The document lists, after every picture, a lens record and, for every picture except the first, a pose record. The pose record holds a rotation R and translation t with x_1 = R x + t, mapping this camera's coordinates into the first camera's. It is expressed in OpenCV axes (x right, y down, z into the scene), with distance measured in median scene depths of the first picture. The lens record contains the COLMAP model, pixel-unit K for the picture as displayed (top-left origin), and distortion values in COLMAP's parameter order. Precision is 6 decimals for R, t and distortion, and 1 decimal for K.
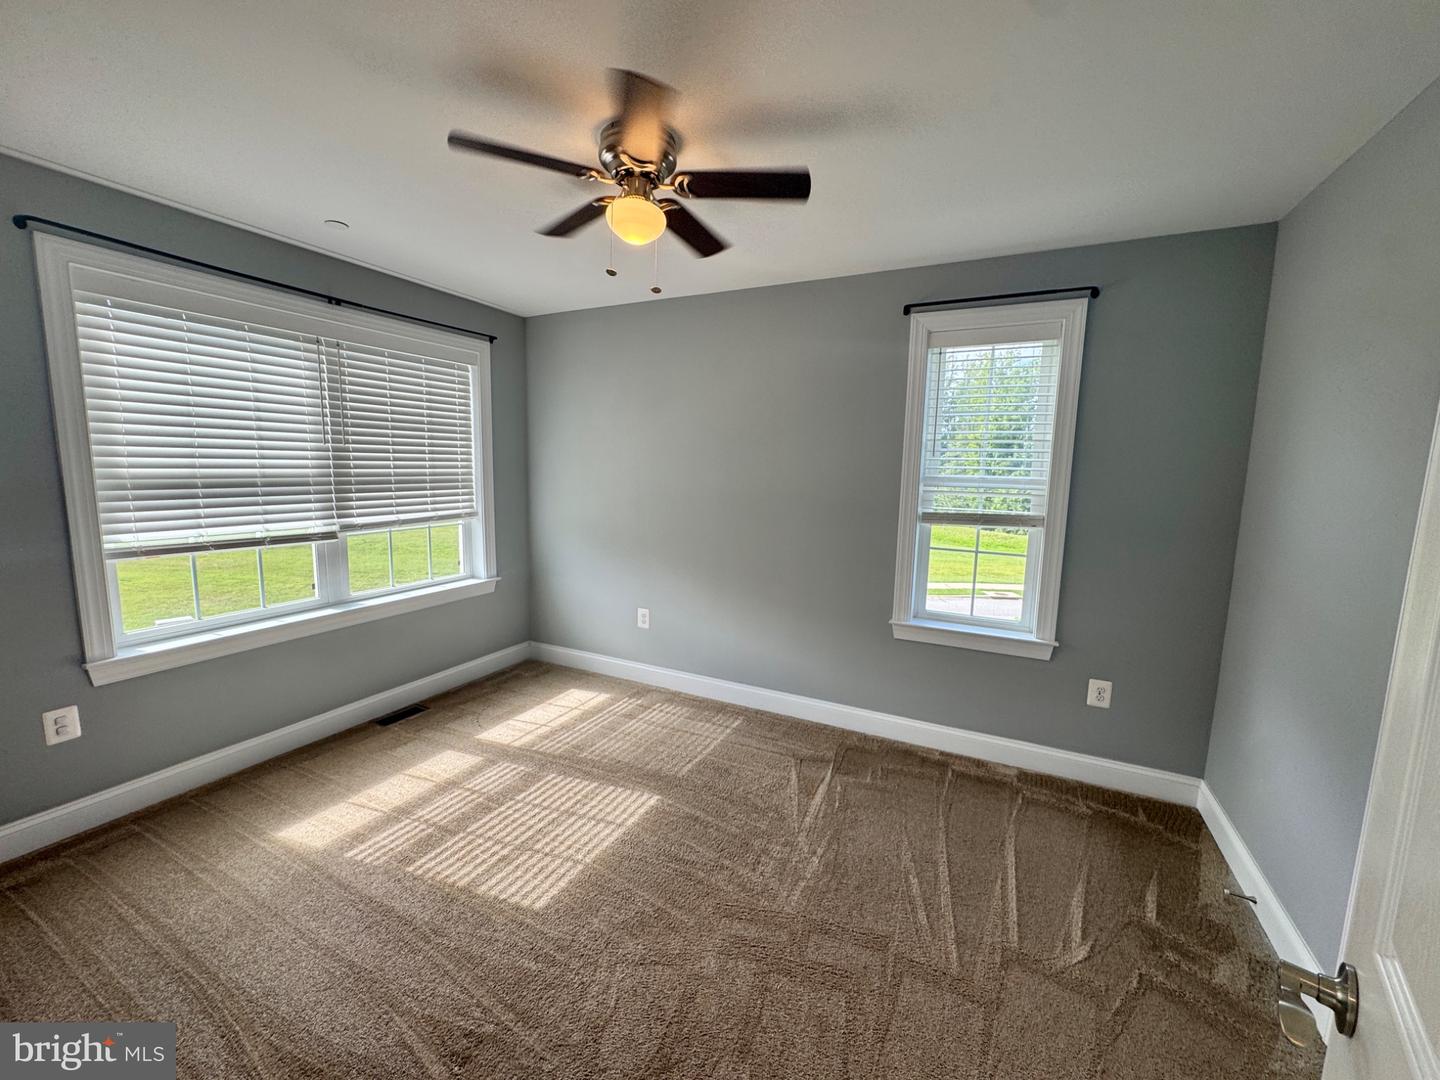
lens RADIAL K [[584.1, 0, 720.0], [0, 584.1, 540.0], [0, 0, 1]] dist [0.002551, 0.000188]
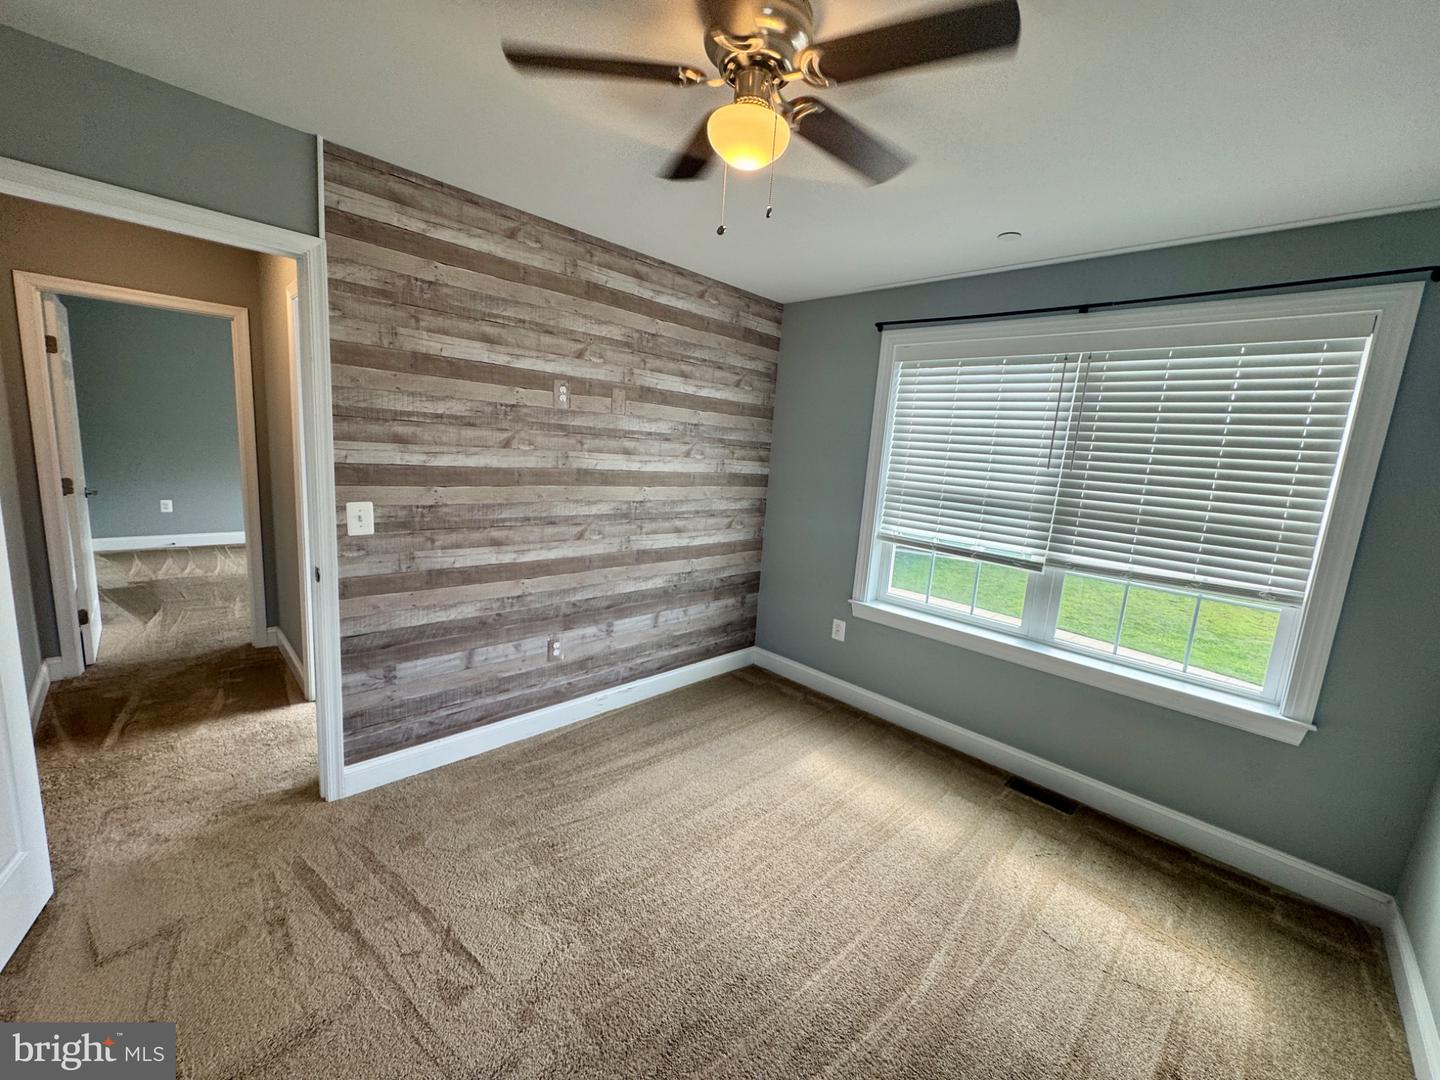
lens RADIAL K [[584.1, 0, 720.0], [0, 584.1, 540.0], [0, 0, 1]] dist [0.002551, 0.000188]
pose [[-0.320156, 0.112056, -0.940715, 0.368014], [-0.199920, 0.962627, 0.182705, -0.117470], [0.926030, 0.246561, -0.285788, 0.788404]]
